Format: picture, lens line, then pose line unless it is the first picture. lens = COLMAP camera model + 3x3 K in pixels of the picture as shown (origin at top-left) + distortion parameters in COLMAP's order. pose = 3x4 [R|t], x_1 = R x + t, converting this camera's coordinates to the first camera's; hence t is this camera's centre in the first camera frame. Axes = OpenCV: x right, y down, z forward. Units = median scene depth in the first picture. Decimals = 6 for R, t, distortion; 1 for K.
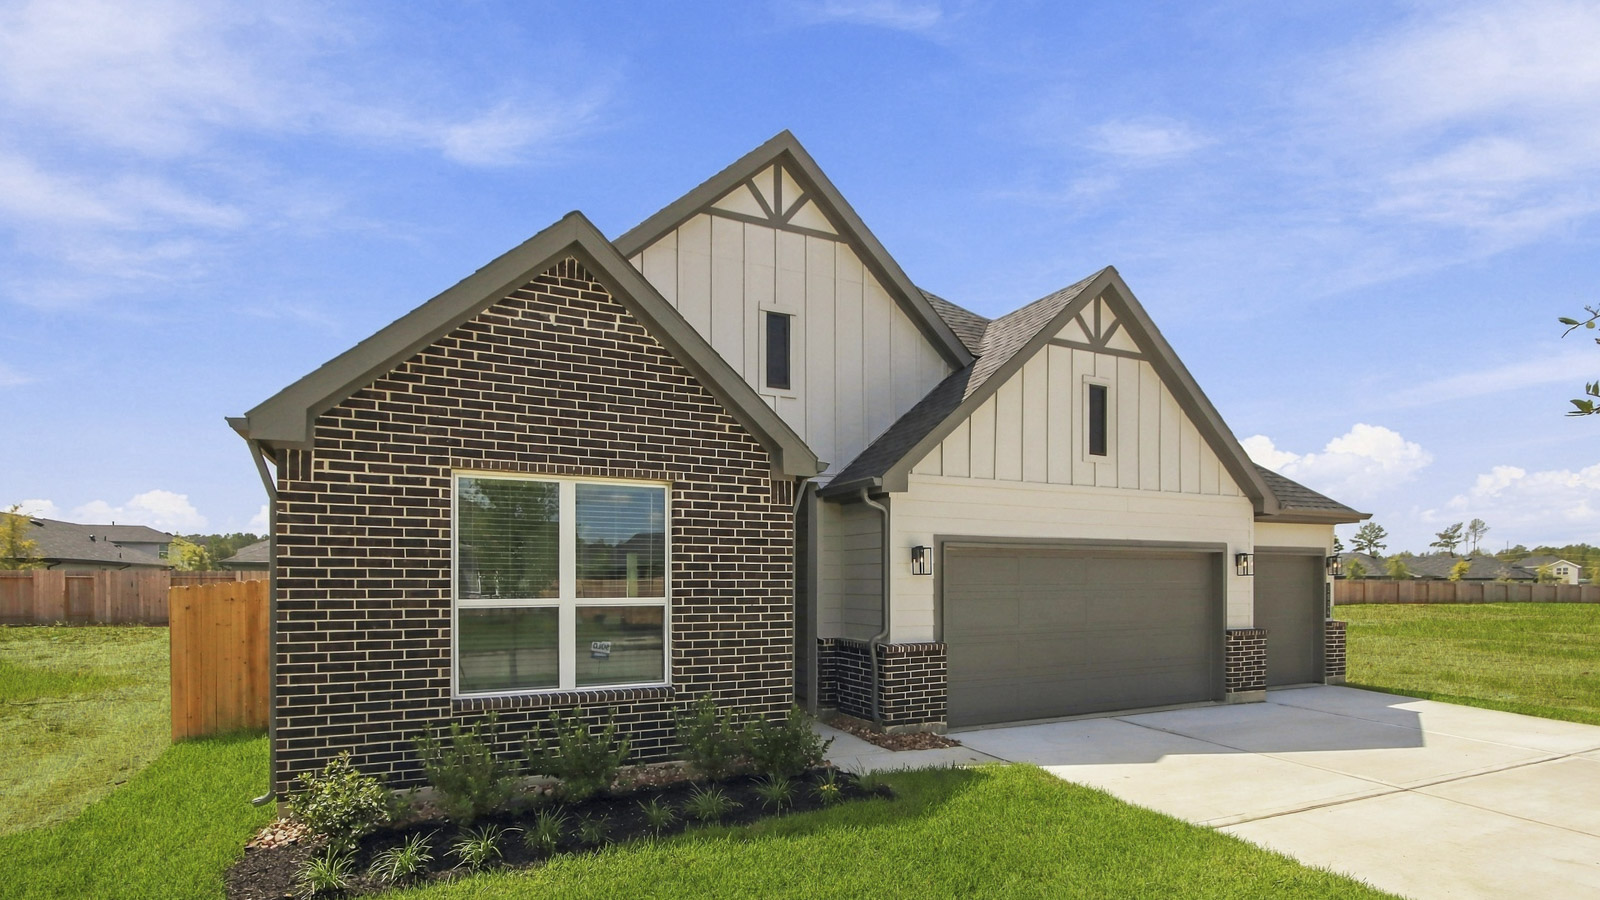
lens RADIAL K [[811.3, 0, 800.4], [0, 811.3, 453.6], [0, 0, 1]] dist [-0.001235, 0.000760]
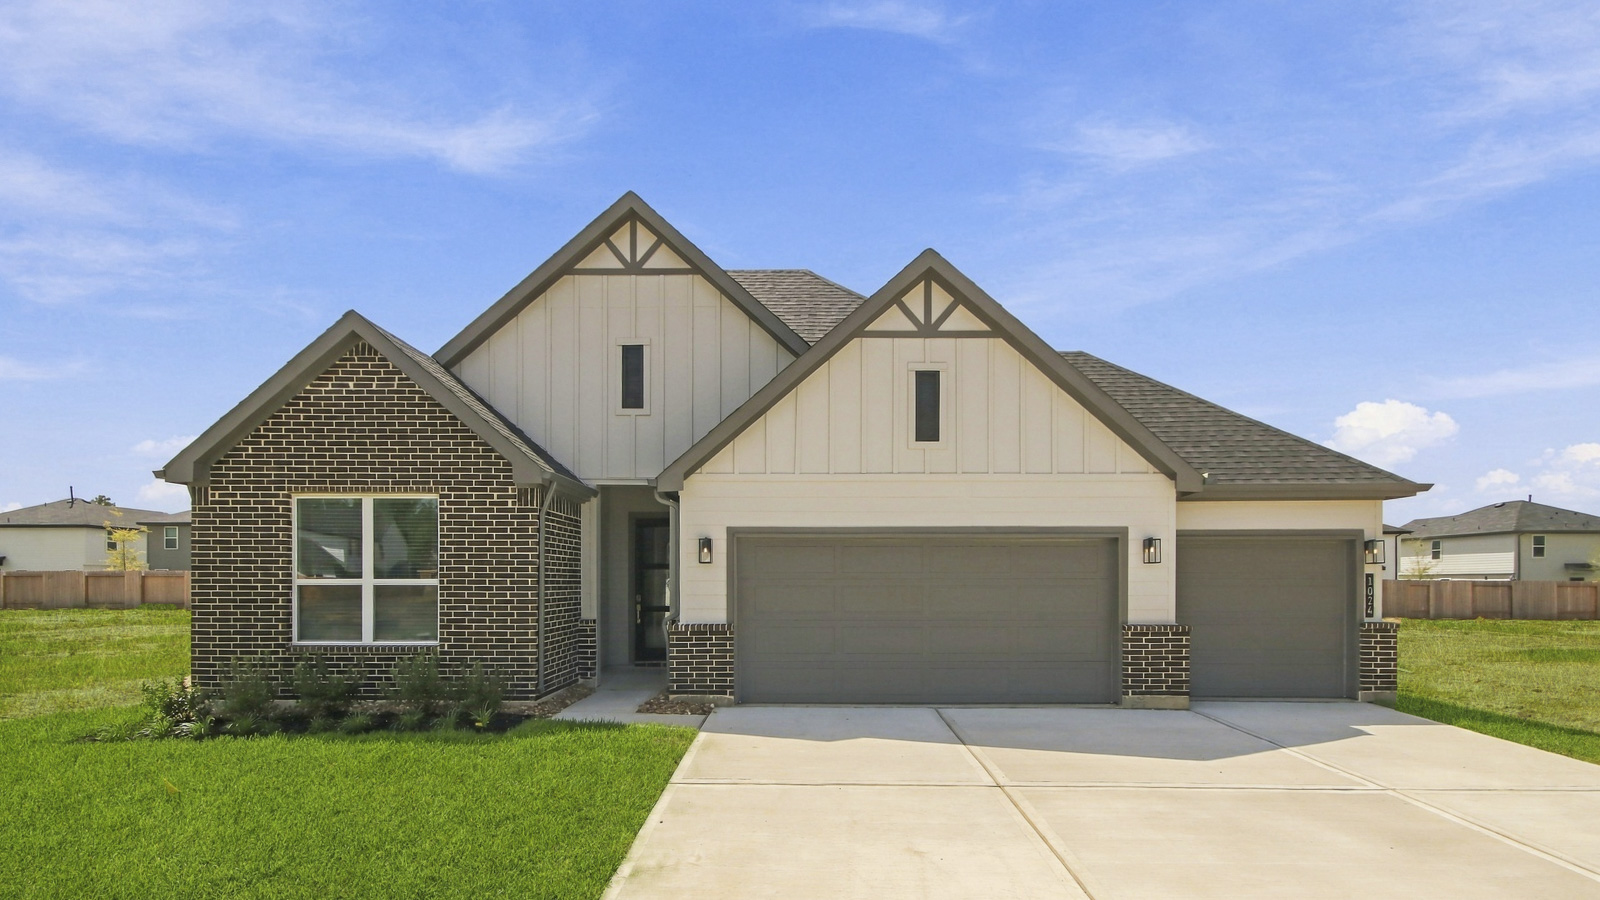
lens RADIAL K [[811.3, 0, 802.8], [0, 811.3, 450.0], [0, 0, 1]] dist [-0.001235, 0.000760]
pose [[0.884886, -0.076721, -0.459446, 0.986814], [0.070058, 0.997044, -0.031561, 0.046754], [0.460509, -0.004260, 0.887645, 0.079509]]
